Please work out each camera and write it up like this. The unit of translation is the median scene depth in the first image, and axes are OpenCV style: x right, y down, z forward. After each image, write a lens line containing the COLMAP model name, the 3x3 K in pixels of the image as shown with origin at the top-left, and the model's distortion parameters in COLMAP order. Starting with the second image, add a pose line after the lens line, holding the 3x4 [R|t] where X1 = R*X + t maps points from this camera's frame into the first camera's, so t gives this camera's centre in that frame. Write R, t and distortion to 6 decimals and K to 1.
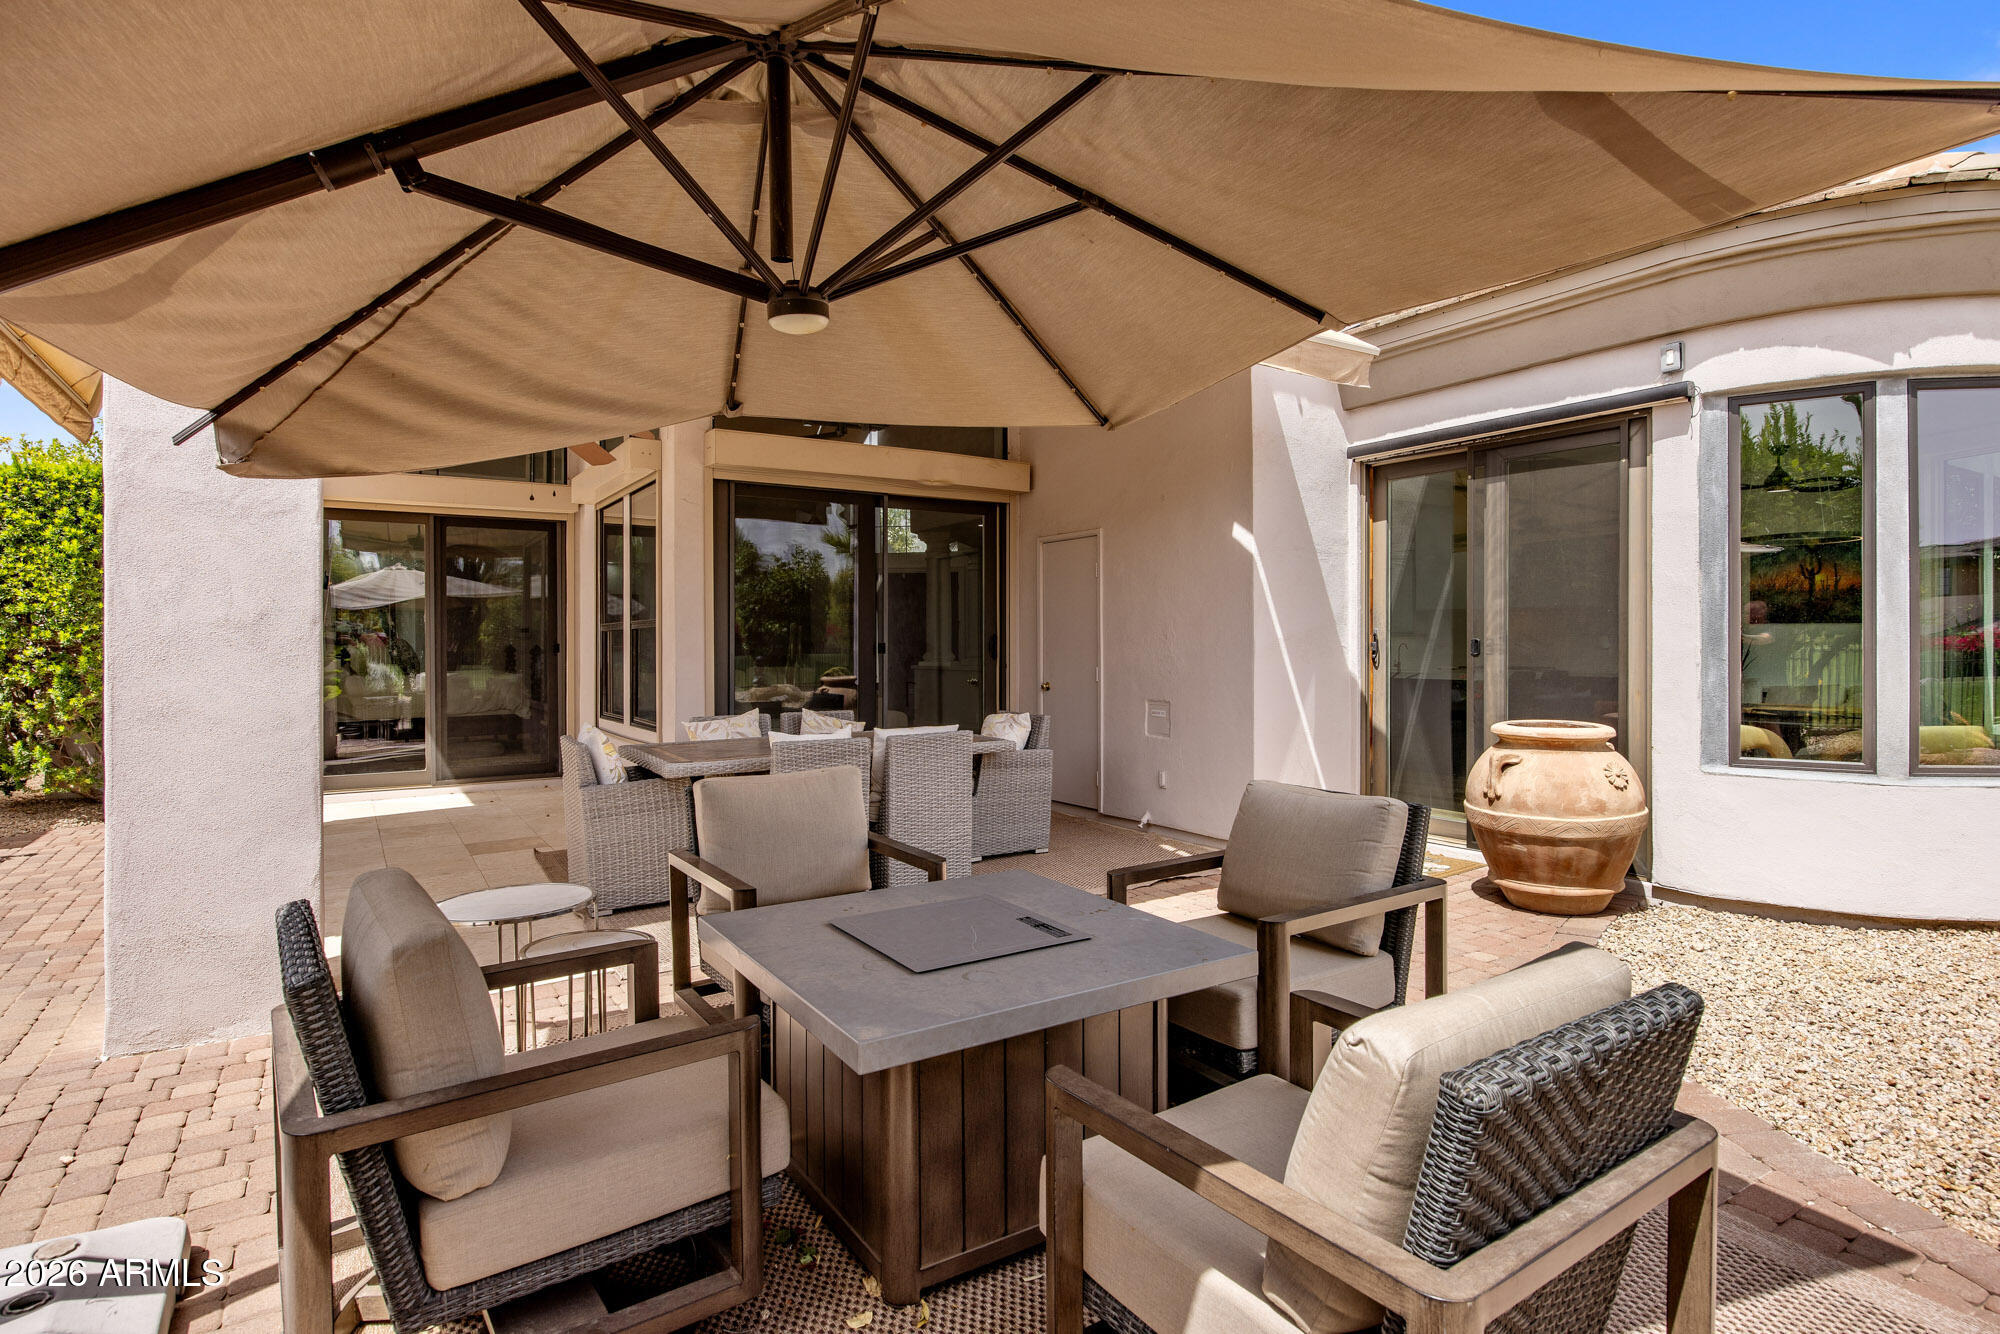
lens RADIAL K [[1031.3, 0, 1043.7], [0, 1031.3, 662.4], [0, 0, 1]] dist [0.005922, 0.000262]
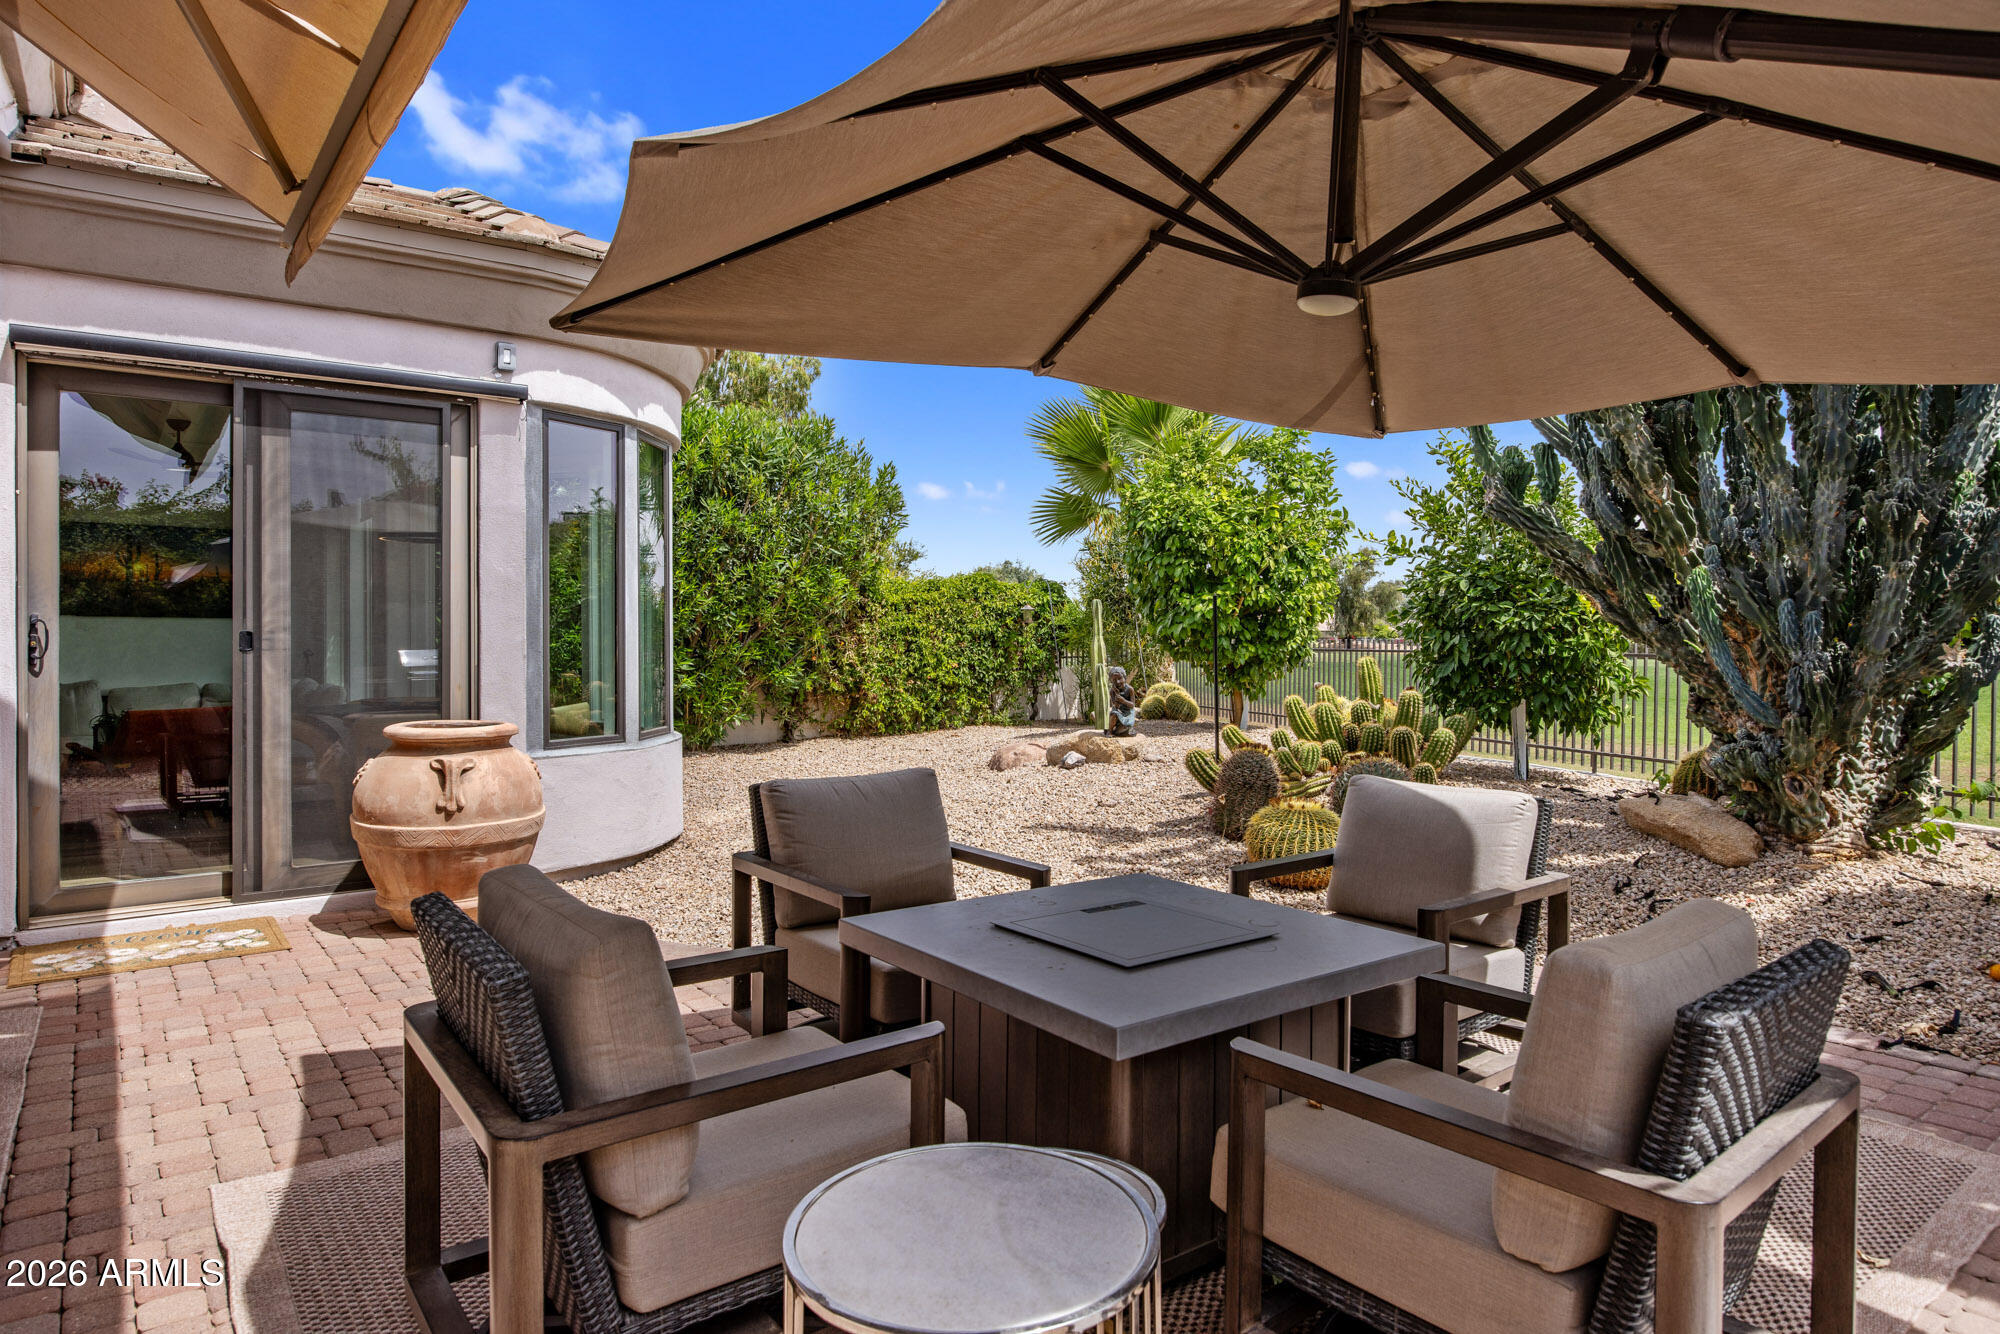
lens RADIAL K [[1197.3, 0, 1003.9], [0, 1197.3, 638.1], [0, 0, 1]] dist [-0.004717, -0.000258]
pose [[-0.044013, 0.001739, 0.999029, -0.598821], [0.020062, 0.999798, -0.000856, -0.005739], [-0.998829, 0.020005, -0.044039, 0.565996]]
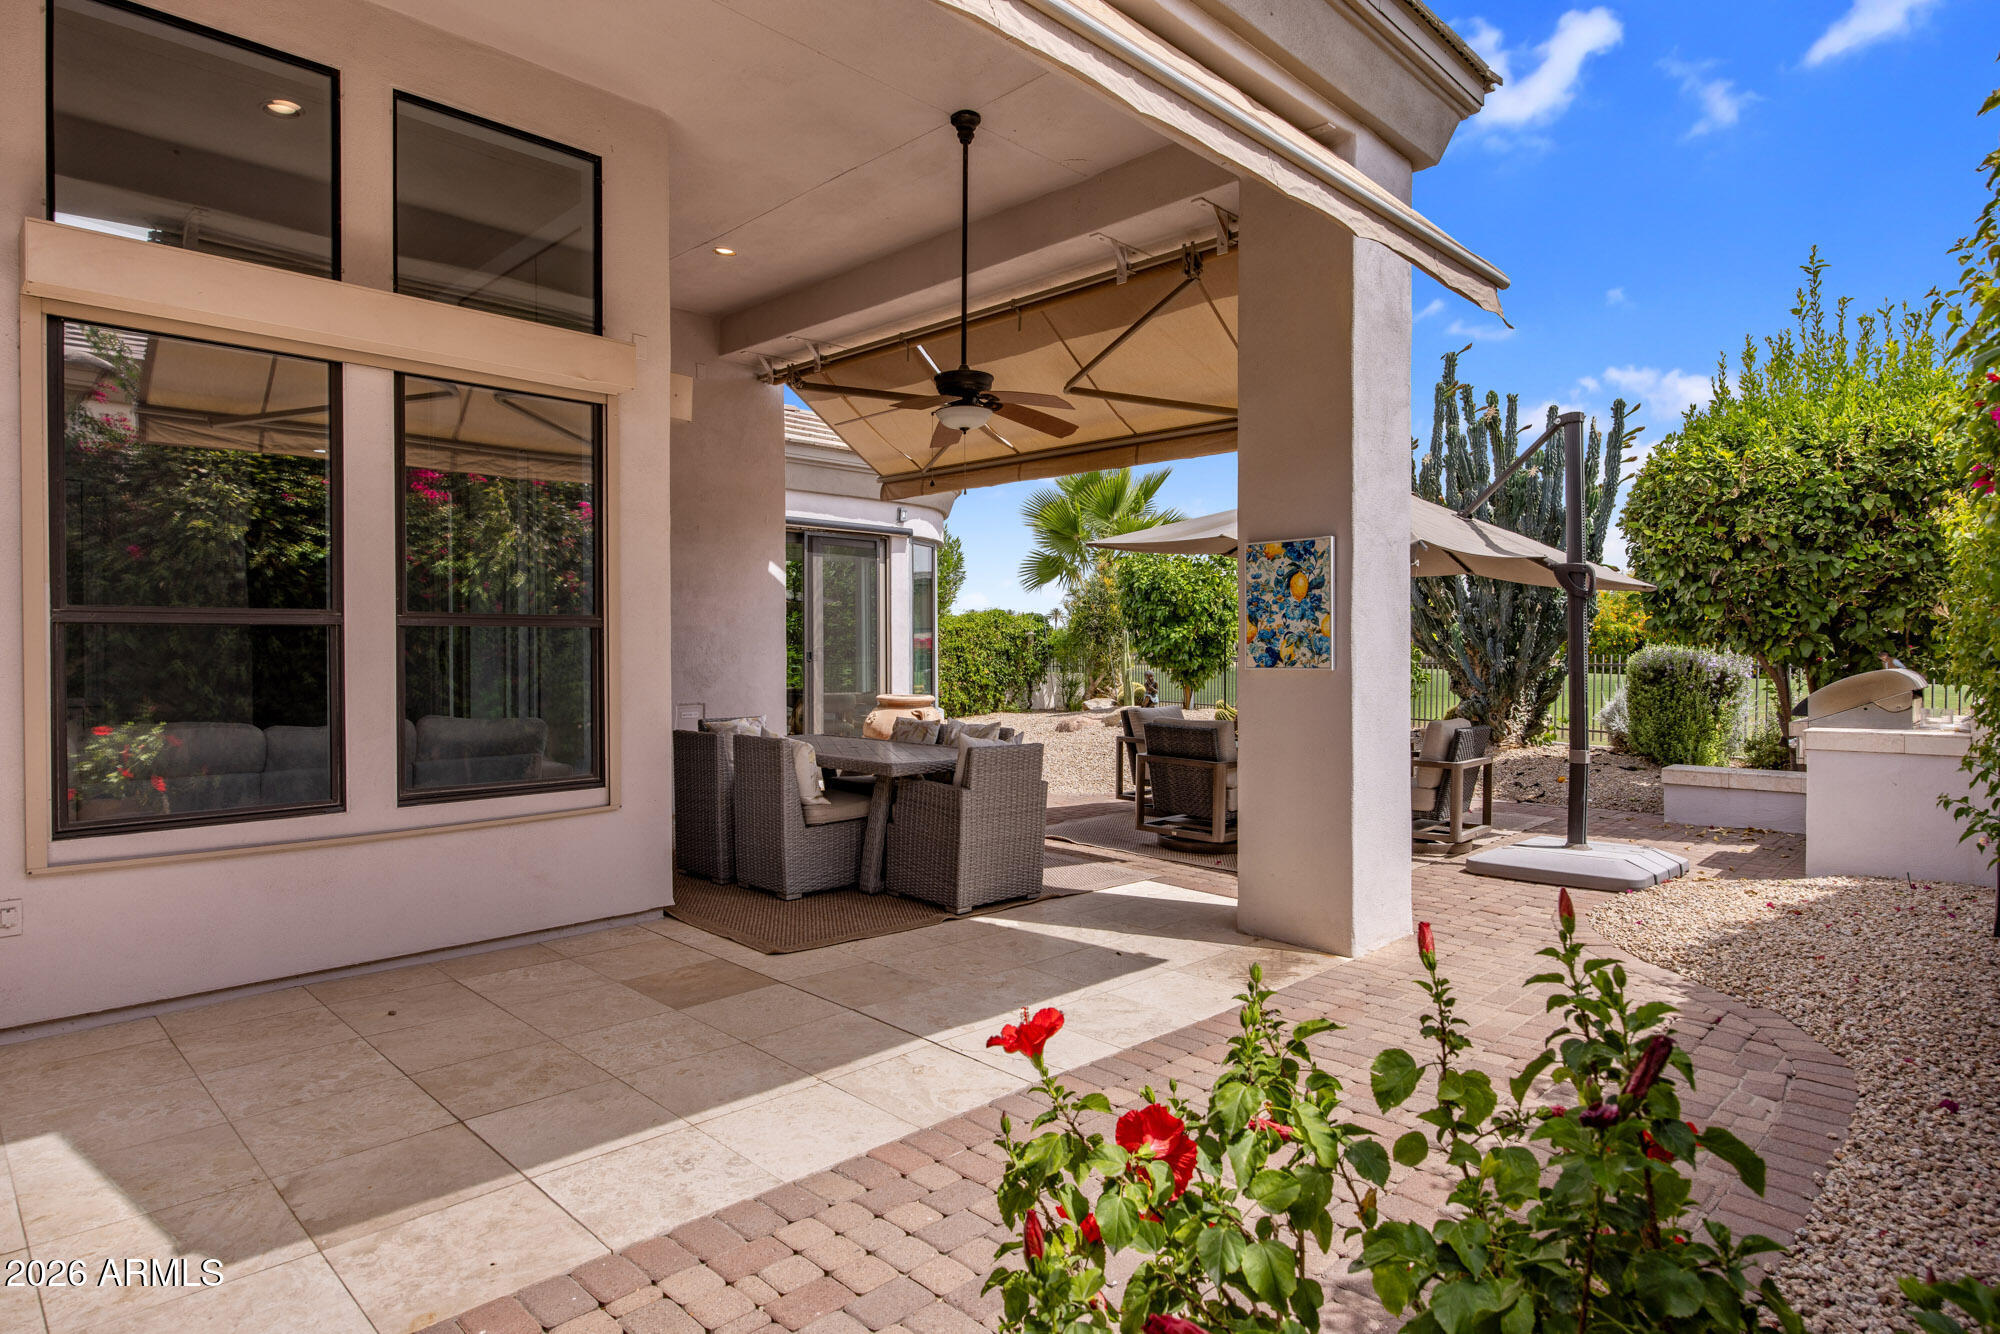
lens RADIAL K [[1101.4, 0, 1000.0], [0, 1101.4, 667.0], [0, 0, 1]] dist [0.001141, -0.000011]
pose [[-0.183279, -0.011070, 0.982999, -1.591758], [0.020189, 0.999683, 0.015022, -0.020484], [-0.982854, 0.022599, -0.182997, 1.218841]]
